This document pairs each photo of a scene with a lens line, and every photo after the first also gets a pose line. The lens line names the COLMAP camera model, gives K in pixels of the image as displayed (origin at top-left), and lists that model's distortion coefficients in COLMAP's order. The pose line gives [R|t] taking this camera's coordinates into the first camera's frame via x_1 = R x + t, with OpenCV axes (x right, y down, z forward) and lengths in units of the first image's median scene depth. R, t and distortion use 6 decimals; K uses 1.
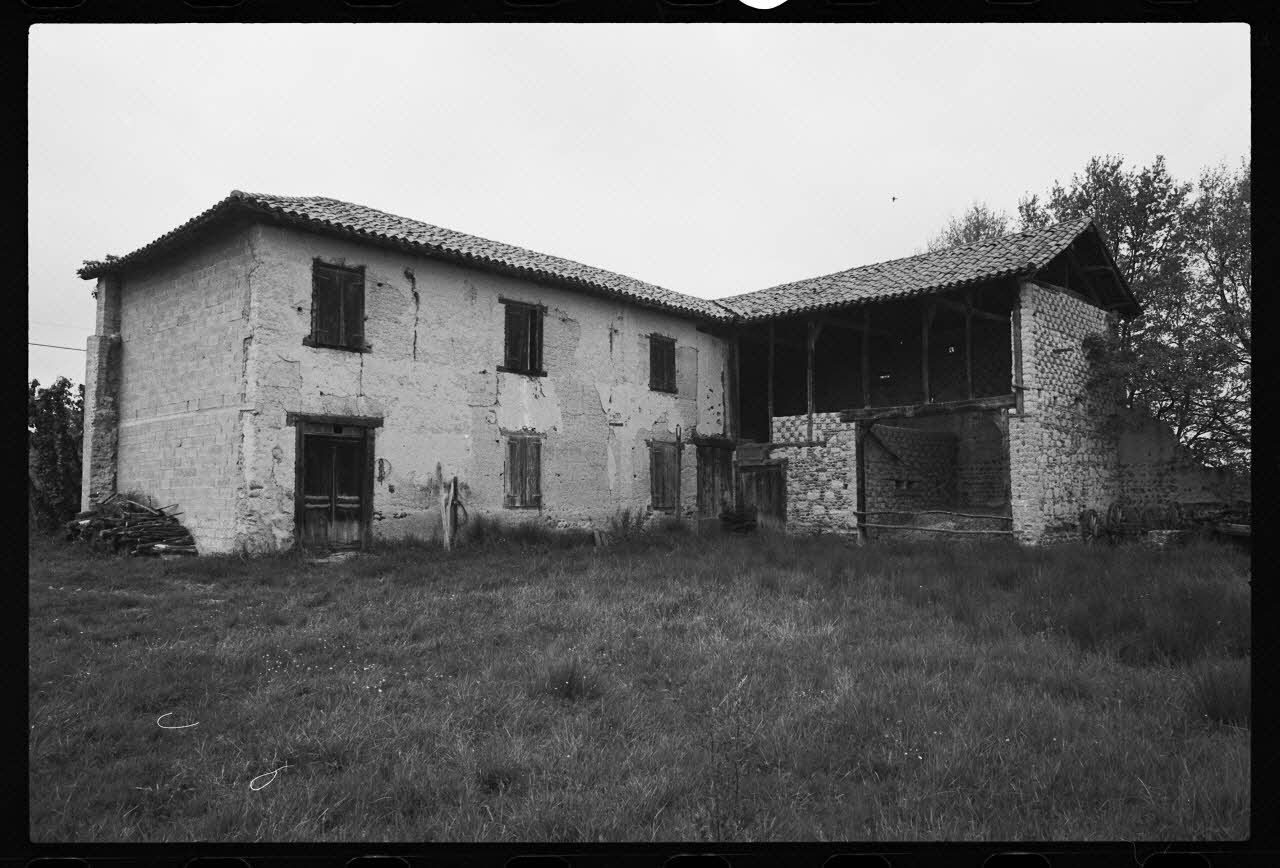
lens RADIAL K [[947.2, 0, 640.0], [0, 947.2, 434.0], [0, 0, 1]] dist [-0.096922, 0.139762]
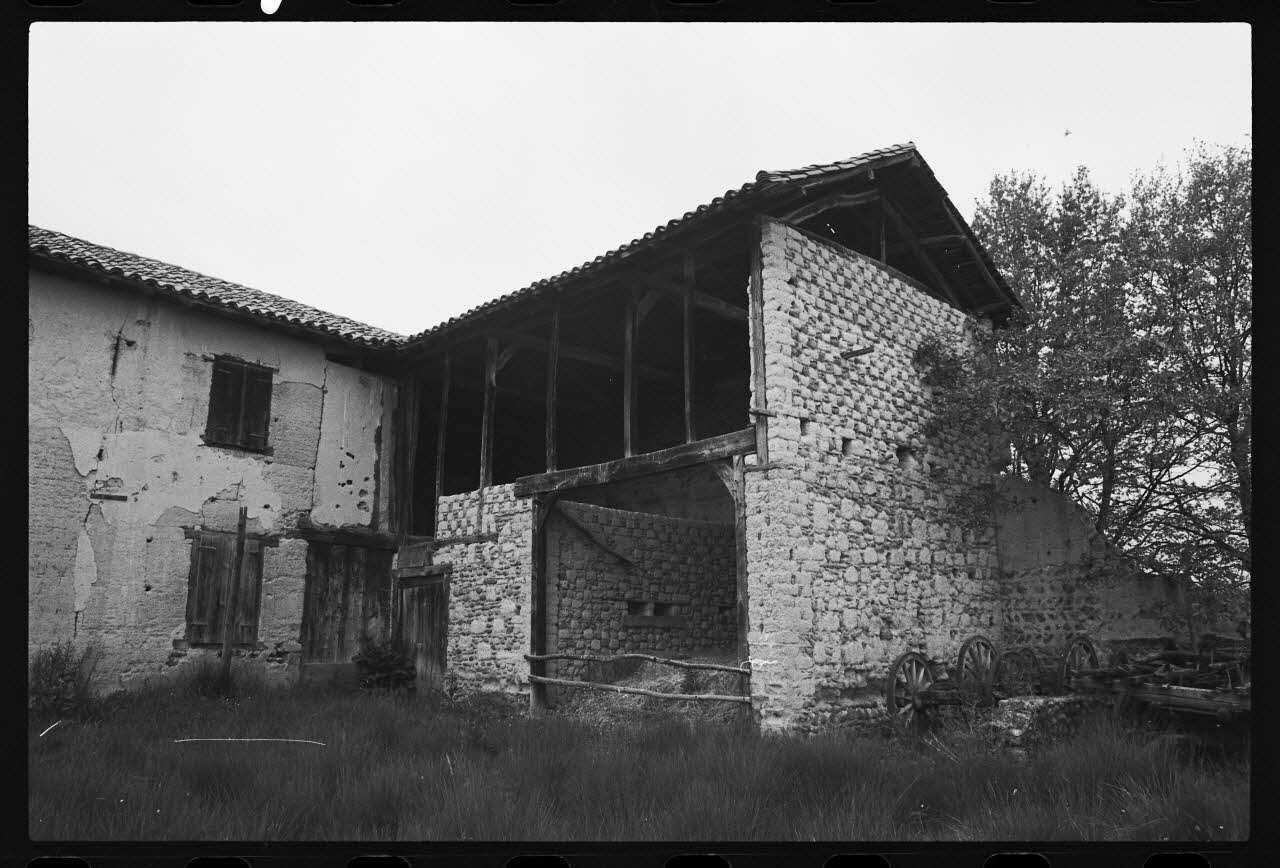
lens RADIAL K [[947.2, 0, 640.0], [0, 947.2, 434.0], [0, 0, 1]] dist [-0.096922, 0.139762]
pose [[0.999998, 0.001577, -0.001429, 0.291966], [-0.001766, 0.989623, -0.143676, 0.031951], [0.001187, 0.143679, 0.989624, 0.414619]]
